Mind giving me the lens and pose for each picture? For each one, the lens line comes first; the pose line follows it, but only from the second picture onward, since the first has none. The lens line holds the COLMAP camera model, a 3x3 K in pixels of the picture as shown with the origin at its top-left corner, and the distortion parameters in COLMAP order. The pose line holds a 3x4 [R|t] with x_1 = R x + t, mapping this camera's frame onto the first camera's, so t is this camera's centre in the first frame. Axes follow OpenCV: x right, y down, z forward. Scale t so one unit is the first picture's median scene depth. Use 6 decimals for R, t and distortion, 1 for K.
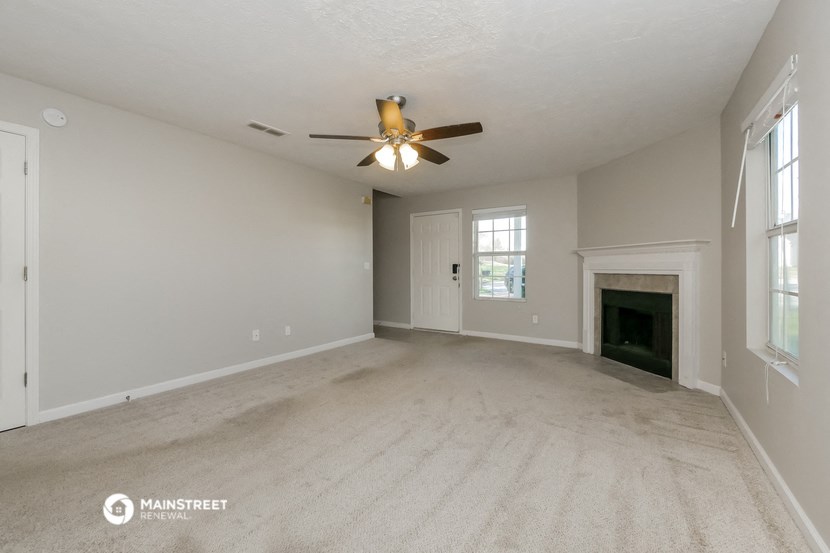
lens RADIAL K [[332.2, 0, 416.1], [0, 332.2, 267.2], [0, 0, 1]] dist [-0.001346, -0.000037]
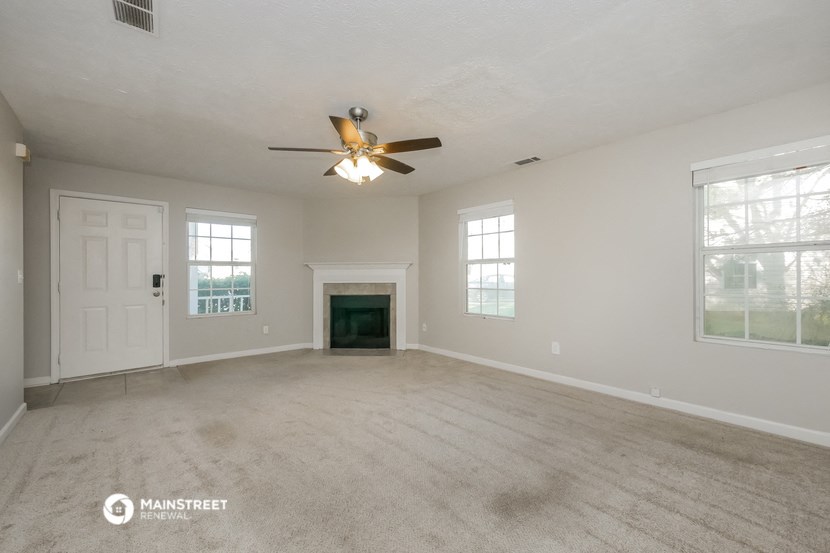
lens RADIAL K [[332.1, 0, 398.6], [0, 332.1, 277.0], [0, 0, 1]] dist [0.000112, 0.000097]
pose [[0.329635, 0.003233, 0.944103, -0.561846], [0.003736, 0.999982, -0.004729, 0.001657], [-0.944101, 0.005086, 0.329617, 0.334389]]
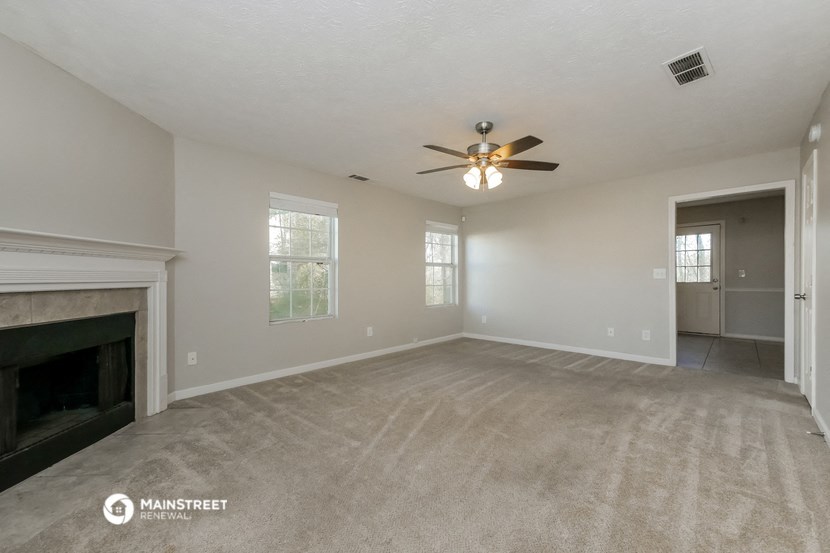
lens RADIAL K [[332.1, 0, 398.6], [0, 332.1, 277.0], [0, 0, 1]] dist [0.000112, 0.000097]
pose [[-0.963911, 0.005491, 0.266167, -0.035663], [0.006133, 0.999980, 0.001580, 0.000323], [-0.266153, 0.003155, -0.963926, 1.232705]]
